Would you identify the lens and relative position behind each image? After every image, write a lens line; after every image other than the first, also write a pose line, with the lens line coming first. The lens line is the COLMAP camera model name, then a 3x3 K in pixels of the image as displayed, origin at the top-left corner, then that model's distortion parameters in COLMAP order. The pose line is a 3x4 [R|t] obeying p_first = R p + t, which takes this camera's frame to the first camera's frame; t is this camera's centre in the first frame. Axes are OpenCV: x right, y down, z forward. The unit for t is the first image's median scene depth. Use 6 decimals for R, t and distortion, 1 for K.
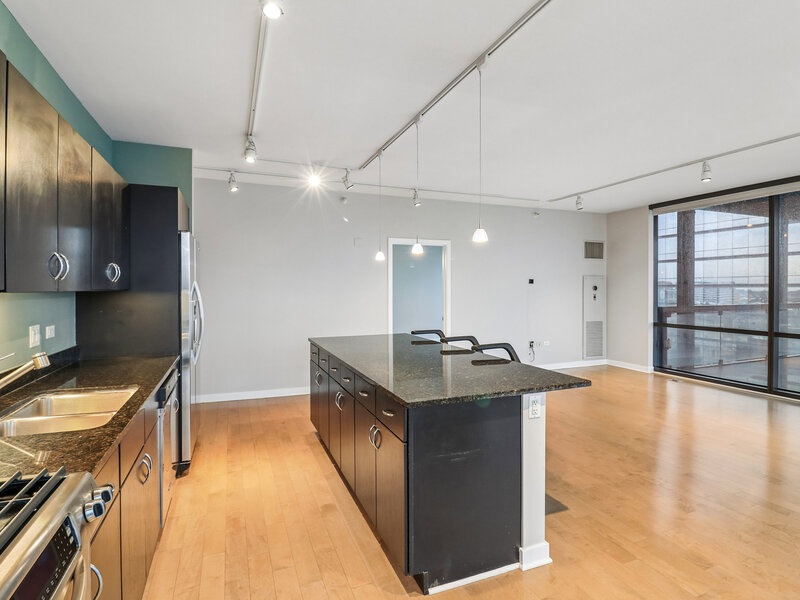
lens RADIAL K [[427.1, 0, 402.8], [0, 427.1, 292.7], [0, 0, 1]] dist [0.004200, -0.015009]
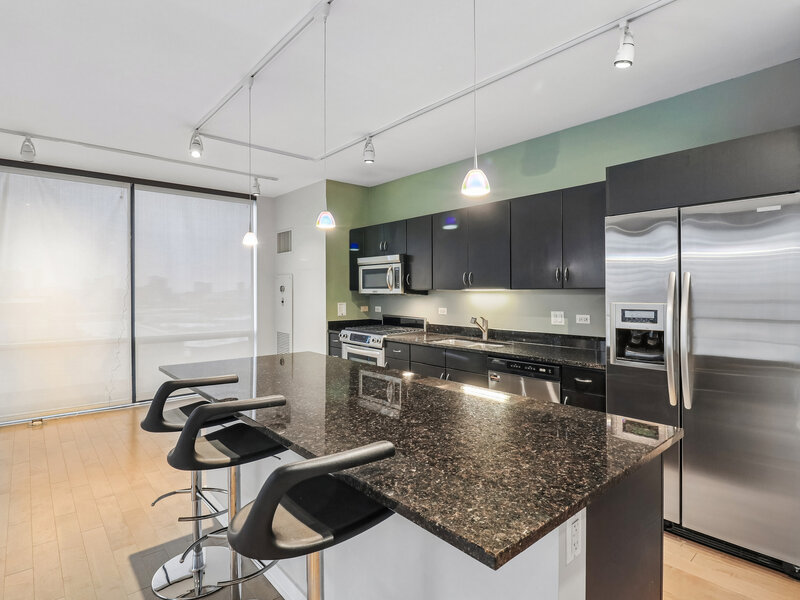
lens RADIAL K [[427.1, 0, 402.8], [0, 427.1, 292.7], [0, 0, 1]] dist [0.004200, -0.015009]
pose [[-0.944611, 0.007394, -0.328109, 0.095175], [0.003897, 0.999928, 0.011312, -0.005330], [0.328169, 0.009407, -0.944572, 1.164519]]
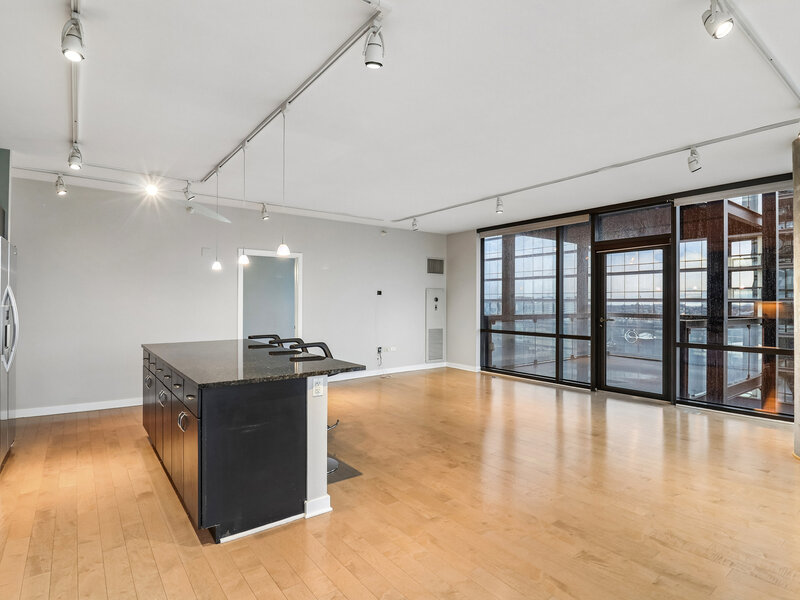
lens RADIAL K [[431.2, 0, 400.0], [0, 431.2, 300.0], [0, 0, 1]] dist [0.001521, -0.016051]
pose [[0.965690, 0.006867, 0.259605, 0.099581], [-0.003141, 0.999886, -0.014763, 0.013271], [-0.259677, 0.013441, 0.965602, -0.139516]]
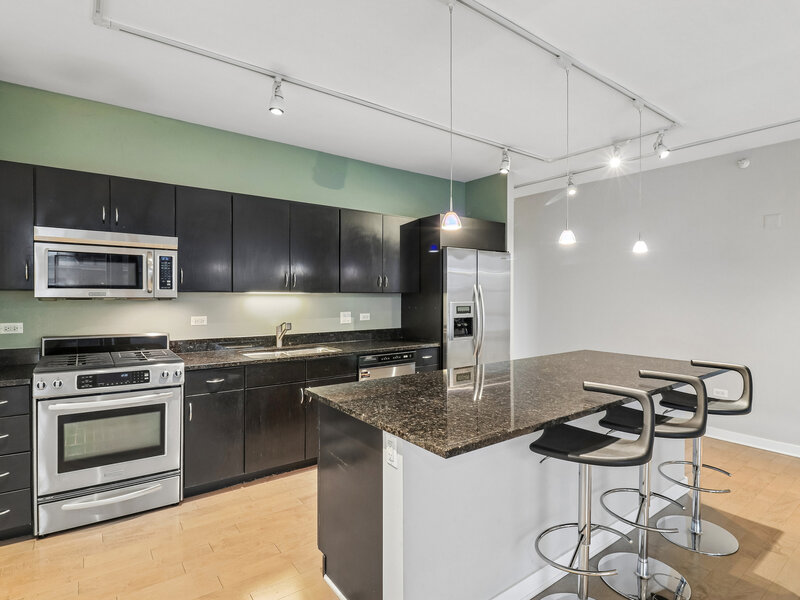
lens RADIAL K [[427.1, 0, 402.8], [0, 427.1, 292.7], [0, 0, 1]] dist [0.004200, -0.015009]
pose [[0.249795, 0.003175, -0.968294, 0.491308], [-0.013017, 0.999915, -0.000079, -0.003381], [0.968211, 0.012624, 0.249815, 0.392739]]
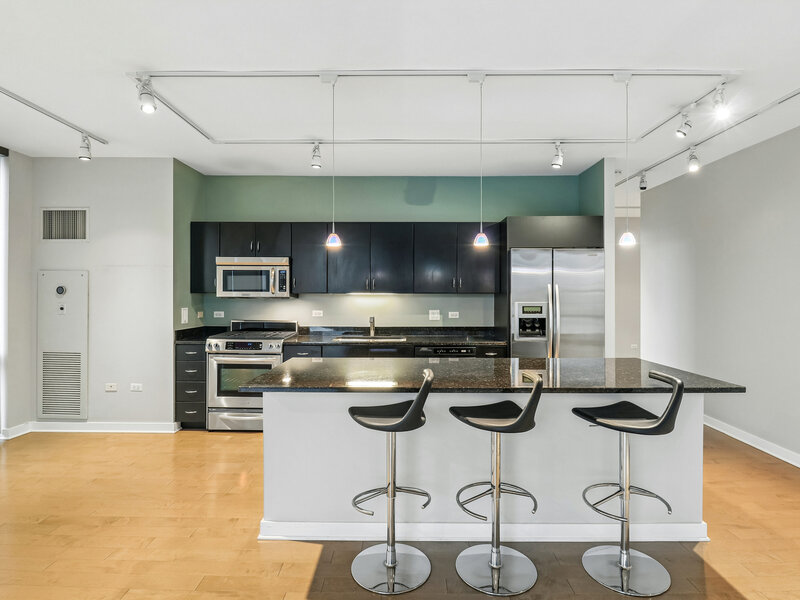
lens RADIAL K [[427.1, 0, 402.8], [0, 427.1, 292.7], [0, 0, 1]] dist [0.004200, -0.015009]
pose [[-0.379760, 0.000102, -0.925085, 0.586972], [-0.006484, 0.999975, 0.002772, -0.006113], [0.925062, 0.007051, -0.379750, 0.841070]]
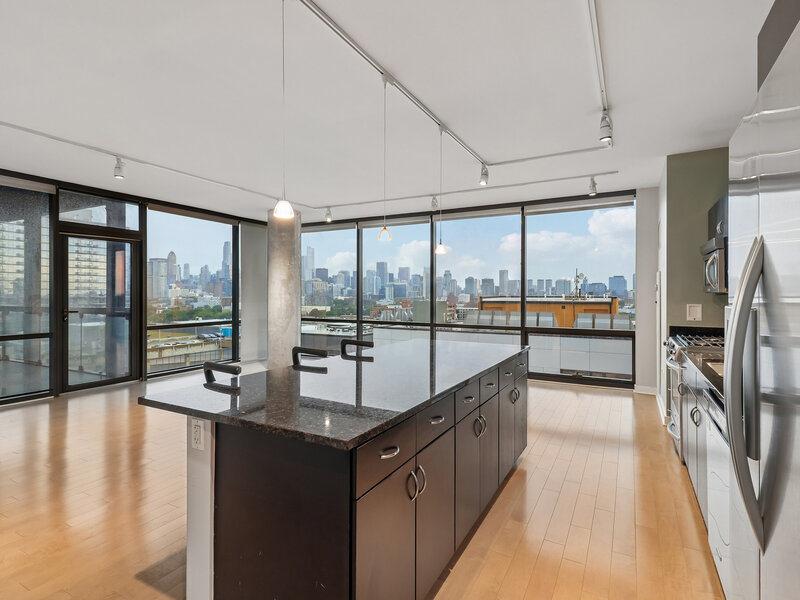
lens RADIAL K [[410.4, 0, 400.0], [0, 410.4, 300.0], [0, 0, 1]] dist [0.004850, -0.000061]
pose [[-0.628105, -0.008182, 0.778086, -0.424045], [0.005956, 0.999865, 0.015322, 0.007837], [-0.778106, 0.014258, -0.627971, 1.058839]]
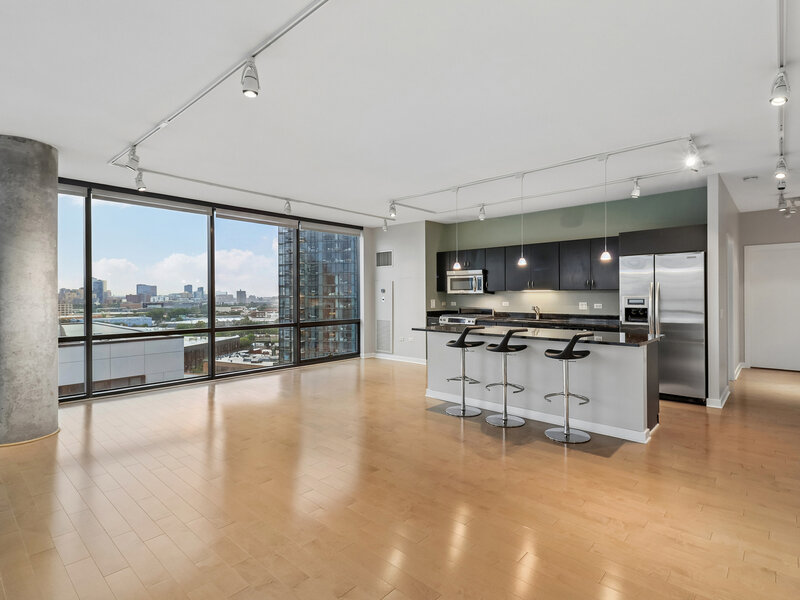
lens RADIAL K [[410.4, 0, 400.0], [0, 410.4, 300.0], [0, 0, 1]] dist [0.004850, -0.000061]
pose [[-0.904812, 0.013426, -0.425600, 0.737807], [0.004526, 0.999750, 0.021916, -0.002181], [0.425788, 0.017904, -0.904646, 1.522053]]
